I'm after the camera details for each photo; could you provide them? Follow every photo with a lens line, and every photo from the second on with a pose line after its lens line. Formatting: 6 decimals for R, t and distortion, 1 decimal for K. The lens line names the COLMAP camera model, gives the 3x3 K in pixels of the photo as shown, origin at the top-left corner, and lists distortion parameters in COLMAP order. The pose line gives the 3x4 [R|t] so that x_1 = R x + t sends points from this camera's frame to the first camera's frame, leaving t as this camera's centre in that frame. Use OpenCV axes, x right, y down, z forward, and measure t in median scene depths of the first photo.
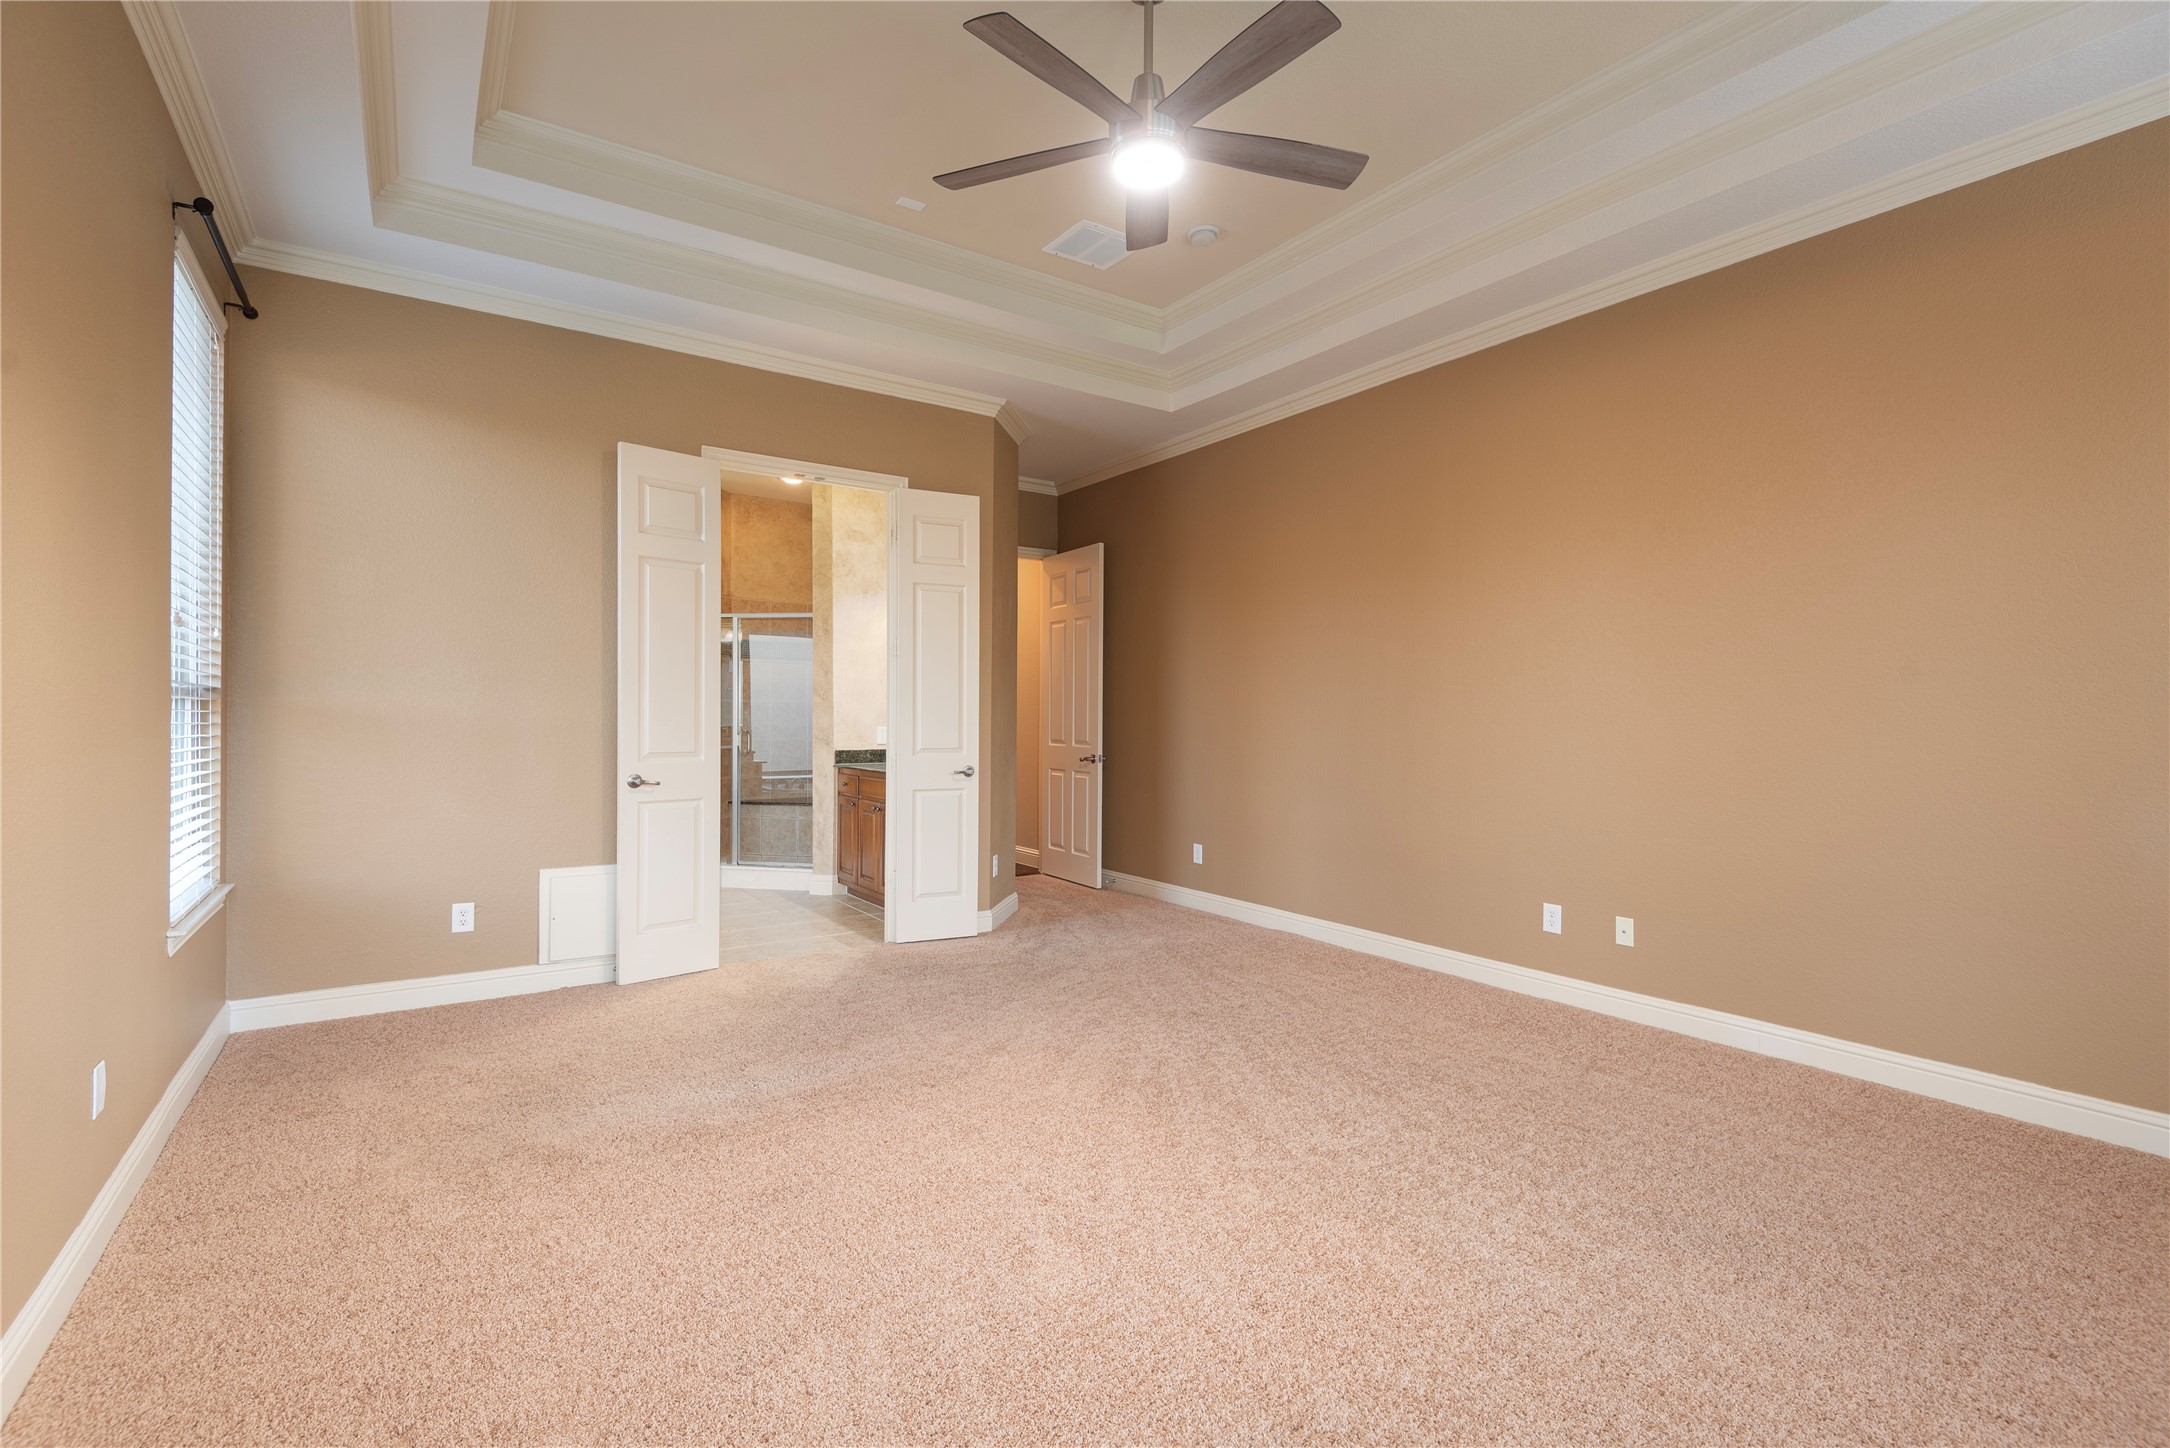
lens RADIAL K [[975.1, 0, 1080.8], [0, 975.1, 722.0], [0, 0, 1]] dist [0.029737, -0.019770]
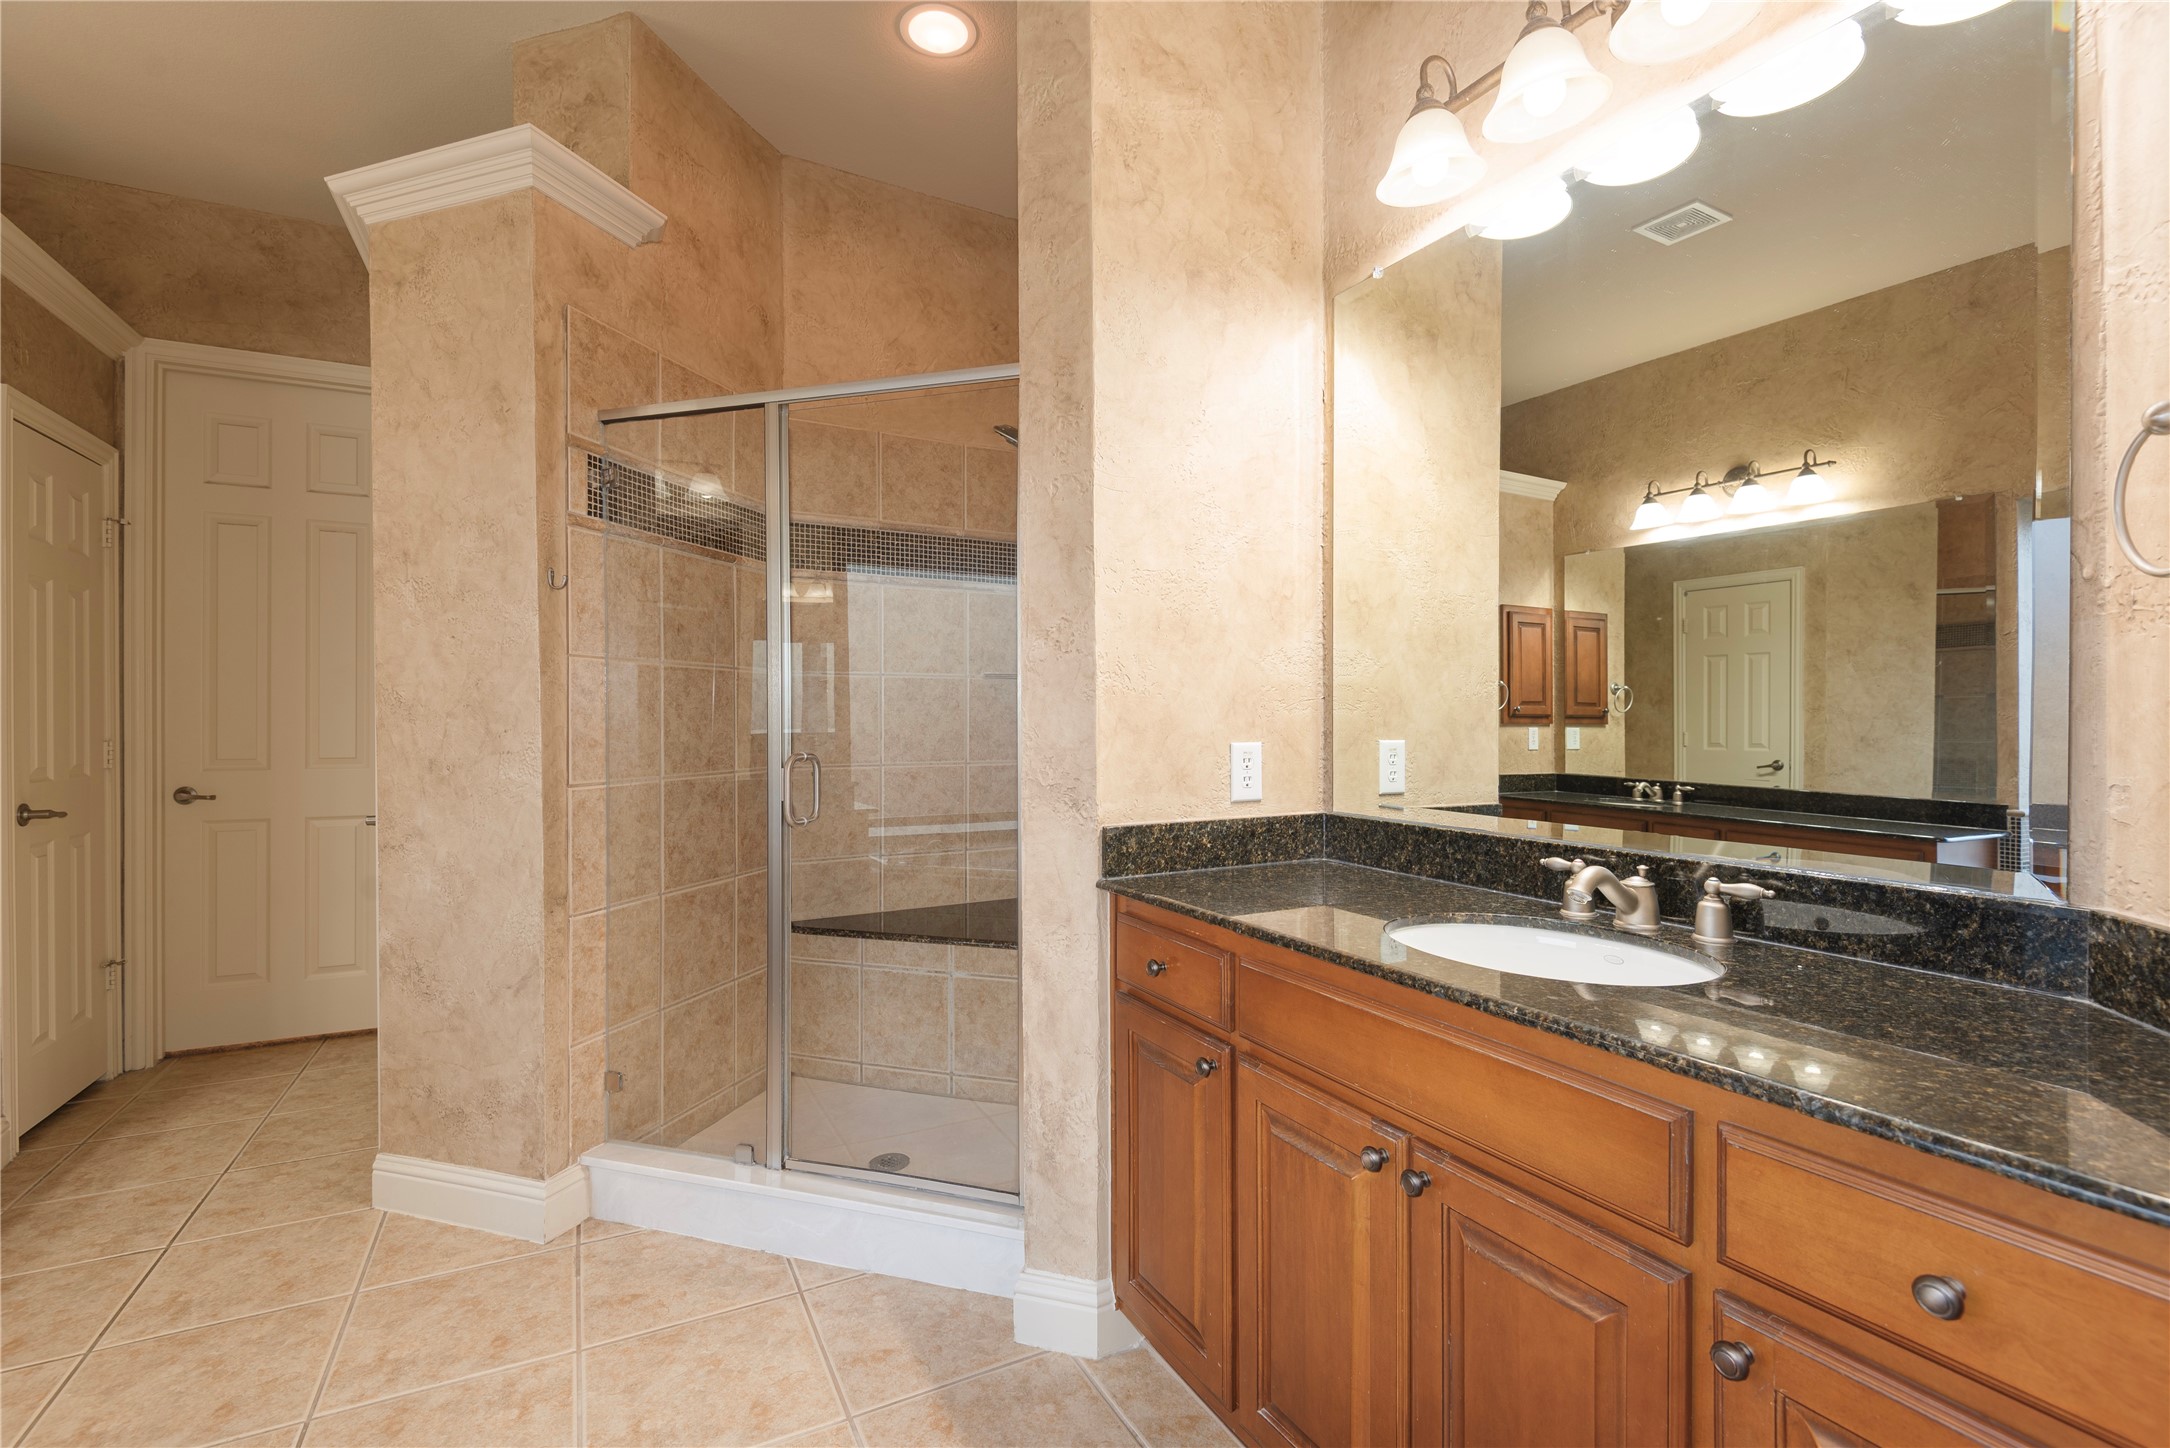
lens RADIAL K [[975.1, 0, 1084.8], [0, 975.1, 719.3], [0, 0, 1]] dist [0.029737, -0.019770]
pose [[0.994011, -0.006397, -0.109093, -0.224564], [0.007086, 0.999957, 0.005929, -0.004387], [0.109050, -0.006667, 0.994014, 0.717435]]
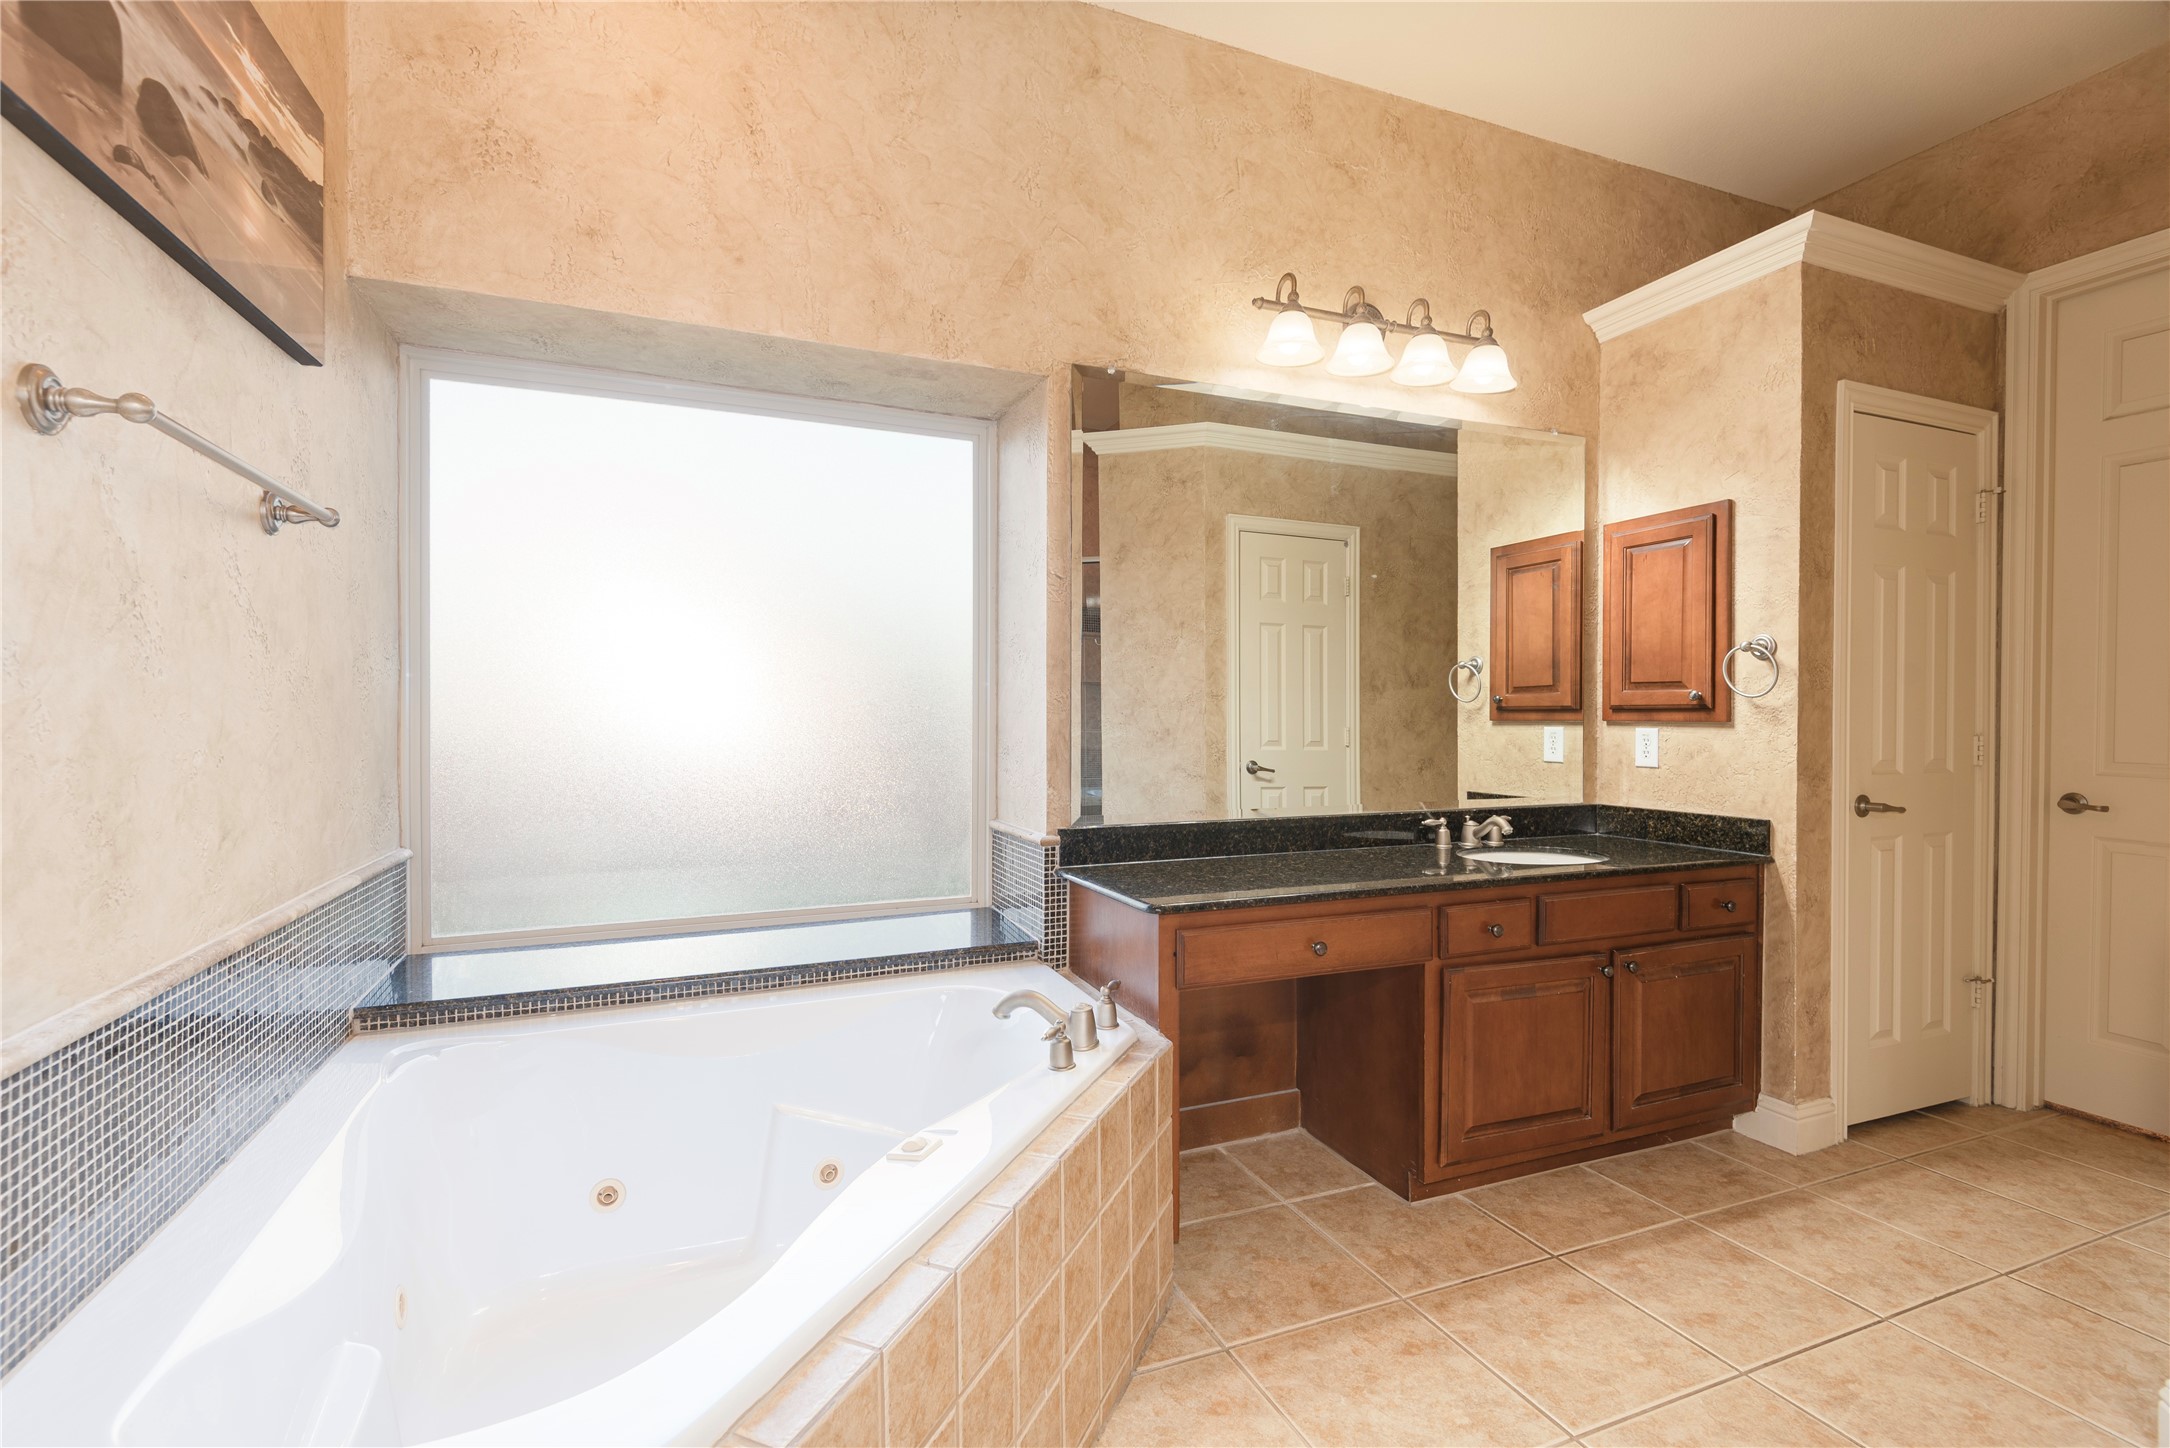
lens RADIAL K [[975.1, 0, 1091.2], [0, 975.1, 713.1], [0, 0, 1]] dist [0.029737, -0.019770]
pose [[-0.206823, 0.001451, -0.978377, -0.235420], [-0.001720, 0.999997, 0.001847, -0.004268], [0.978377, 0.002065, -0.206819, 0.809366]]
